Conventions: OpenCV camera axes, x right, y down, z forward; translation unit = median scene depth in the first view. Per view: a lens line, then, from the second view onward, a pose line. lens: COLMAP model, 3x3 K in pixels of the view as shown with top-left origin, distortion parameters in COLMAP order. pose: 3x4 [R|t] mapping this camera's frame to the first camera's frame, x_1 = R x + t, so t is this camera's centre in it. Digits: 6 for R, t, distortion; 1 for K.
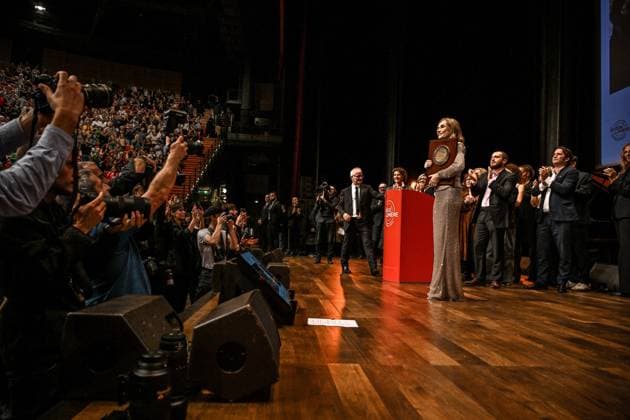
lens RADIAL K [[426.9, 0, 315.0], [0, 426.9, 210.0], [0, 0, 1]] dist [0.001679, 0.000319]
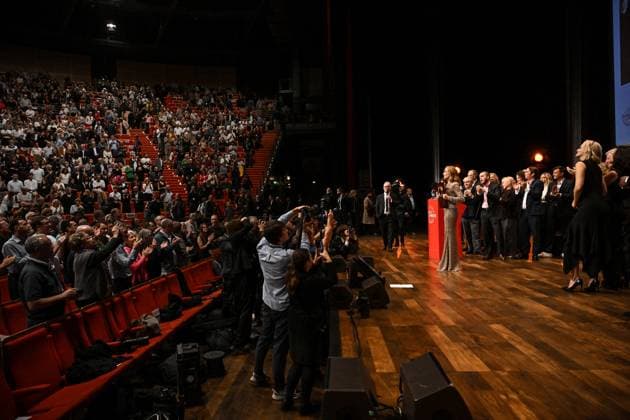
lens RADIAL K [[426.9, 0, 315.0], [0, 426.9, 210.0], [0, 0, 1]] dist [0.001679, 0.000319]
pose [[0.990330, -0.067880, -0.120991, -0.062602], [0.076304, 0.994871, 0.066405, -0.178634], [0.115863, -0.074995, 0.990430, -0.702085]]
